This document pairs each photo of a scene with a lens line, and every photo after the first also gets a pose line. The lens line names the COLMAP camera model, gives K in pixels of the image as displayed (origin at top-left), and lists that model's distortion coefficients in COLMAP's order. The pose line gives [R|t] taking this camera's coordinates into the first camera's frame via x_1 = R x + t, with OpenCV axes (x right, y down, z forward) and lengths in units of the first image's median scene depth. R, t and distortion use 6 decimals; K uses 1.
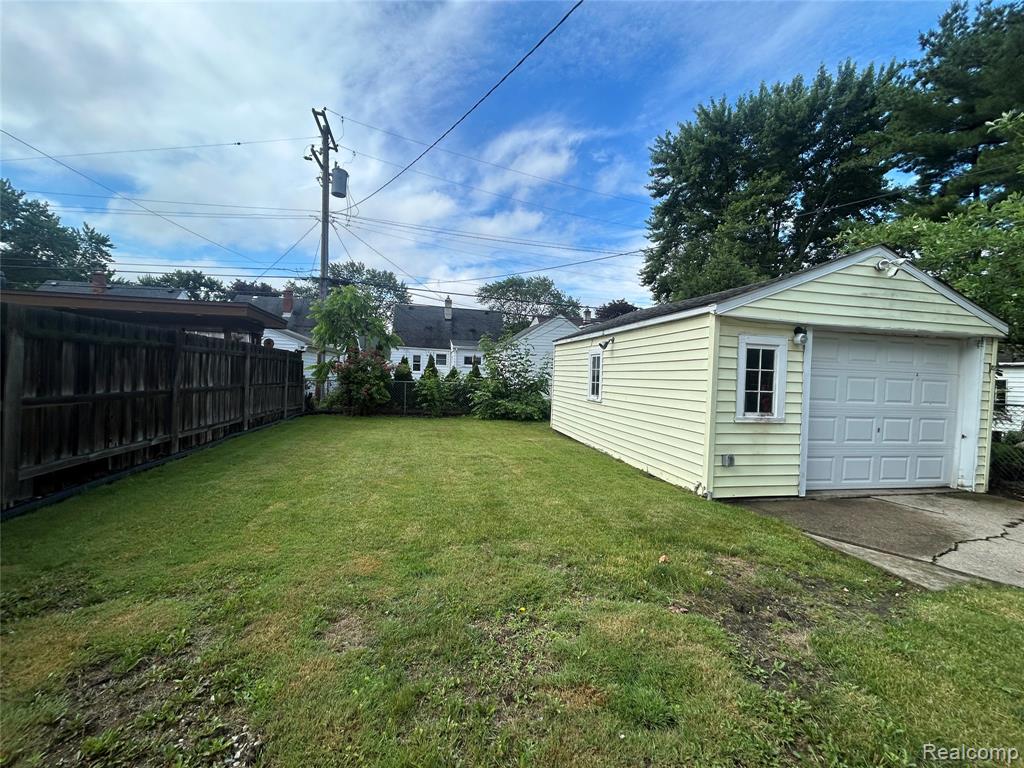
lens RADIAL K [[411.7, 0, 515.2], [0, 411.7, 384.0], [0, 0, 1]] dist [0.000666, 0.000699]
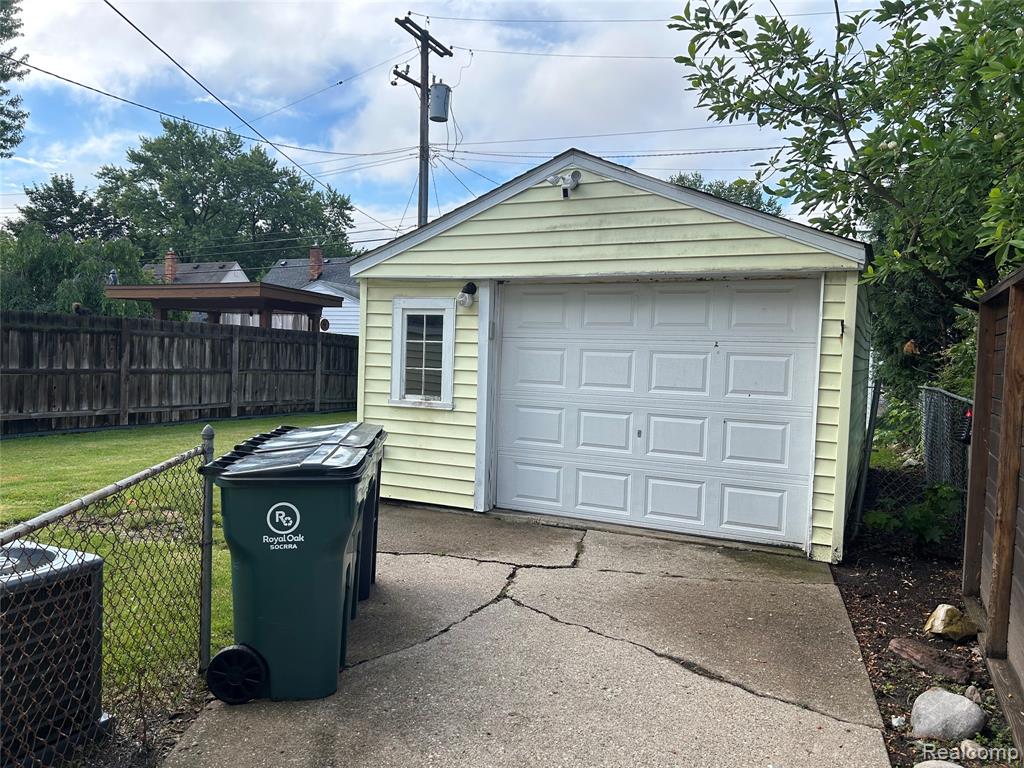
lens RADIAL K [[777.8, 0, 508.5], [0, 777.8, 385.0], [0, 0, 1]] dist [0.062740, -0.028831]
pose [[0.785845, 0.013804, -0.618269, 1.549025], [-0.017912, 0.999839, -0.000443, 0.044505], [0.618164, 0.011423, 0.785966, -0.064243]]
